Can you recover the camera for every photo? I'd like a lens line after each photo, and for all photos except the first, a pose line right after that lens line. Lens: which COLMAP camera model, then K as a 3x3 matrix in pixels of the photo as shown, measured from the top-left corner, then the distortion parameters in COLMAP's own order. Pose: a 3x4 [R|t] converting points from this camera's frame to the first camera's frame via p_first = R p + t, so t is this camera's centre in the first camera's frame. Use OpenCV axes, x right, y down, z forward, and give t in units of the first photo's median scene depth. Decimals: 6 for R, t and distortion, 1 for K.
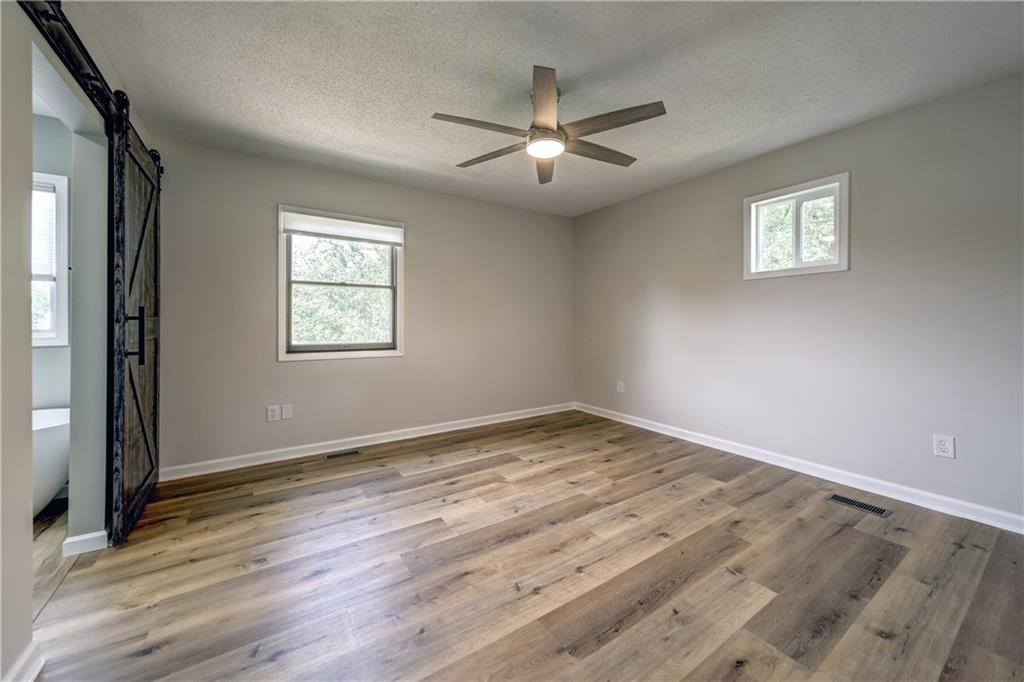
lens RADIAL K [[381.3, 0, 513.3], [0, 381.3, 319.9], [0, 0, 1]] dist [0.000483, 0.000026]
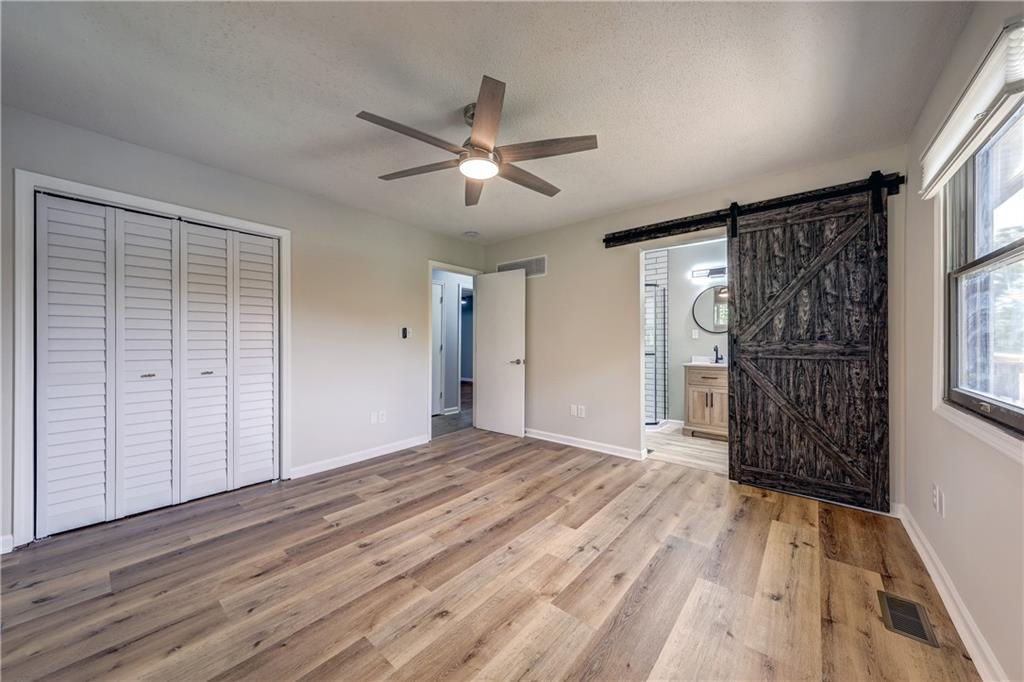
lens RADIAL K [[362.4, 0, 512.0], [0, 362.4, 341.0], [0, 0, 1]] dist [0.000752, 0.000067]
pose [[-0.963970, -0.001563, -0.266007, 0.229882], [-0.000802, 0.999995, -0.002970, -0.001007], [0.266010, -0.002649, -0.963967, 1.786291]]
